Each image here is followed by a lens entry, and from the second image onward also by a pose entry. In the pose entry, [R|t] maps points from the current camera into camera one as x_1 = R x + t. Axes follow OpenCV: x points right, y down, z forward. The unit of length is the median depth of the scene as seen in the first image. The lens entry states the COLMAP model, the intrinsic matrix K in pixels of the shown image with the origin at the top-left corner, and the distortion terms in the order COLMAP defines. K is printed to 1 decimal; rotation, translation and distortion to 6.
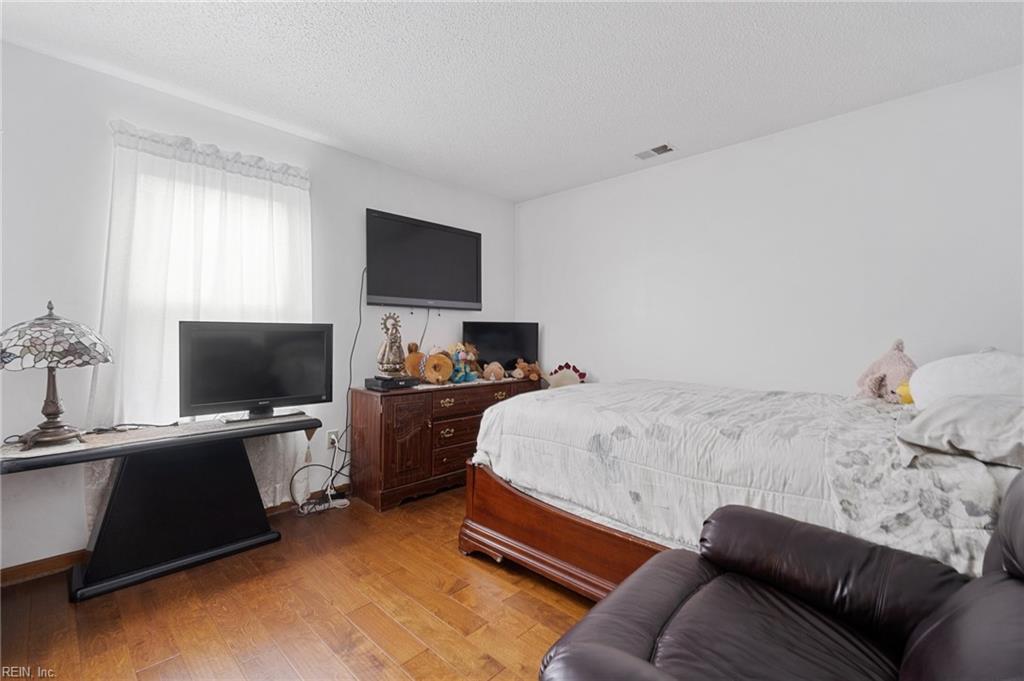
lens RADIAL K [[441.7, 0, 509.5], [0, 441.7, 340.4], [0, 0, 1]] dist [-0.005506, -0.000305]
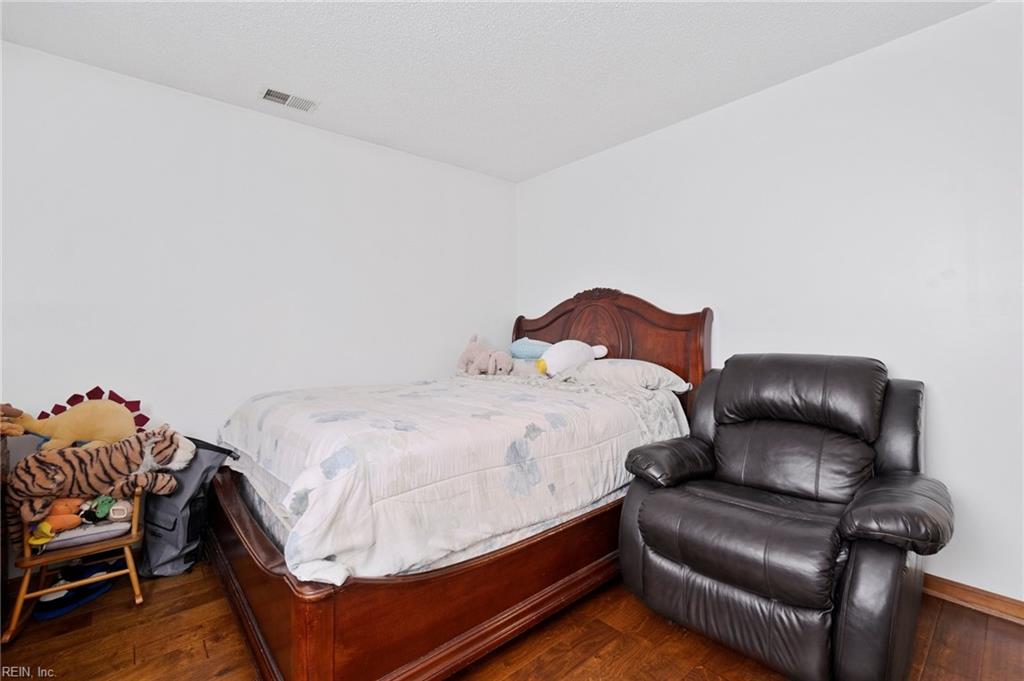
lens RADIAL K [[441.7, 0, 509.1], [0, 441.7, 334.5], [0, 0, 1]] dist [-0.005506, -0.000305]
pose [[0.099148, -0.005031, 0.995060, -0.657498], [0.021444, 0.999766, 0.002918, -0.006945], [-0.994842, 0.021048, 0.099233, 0.879250]]
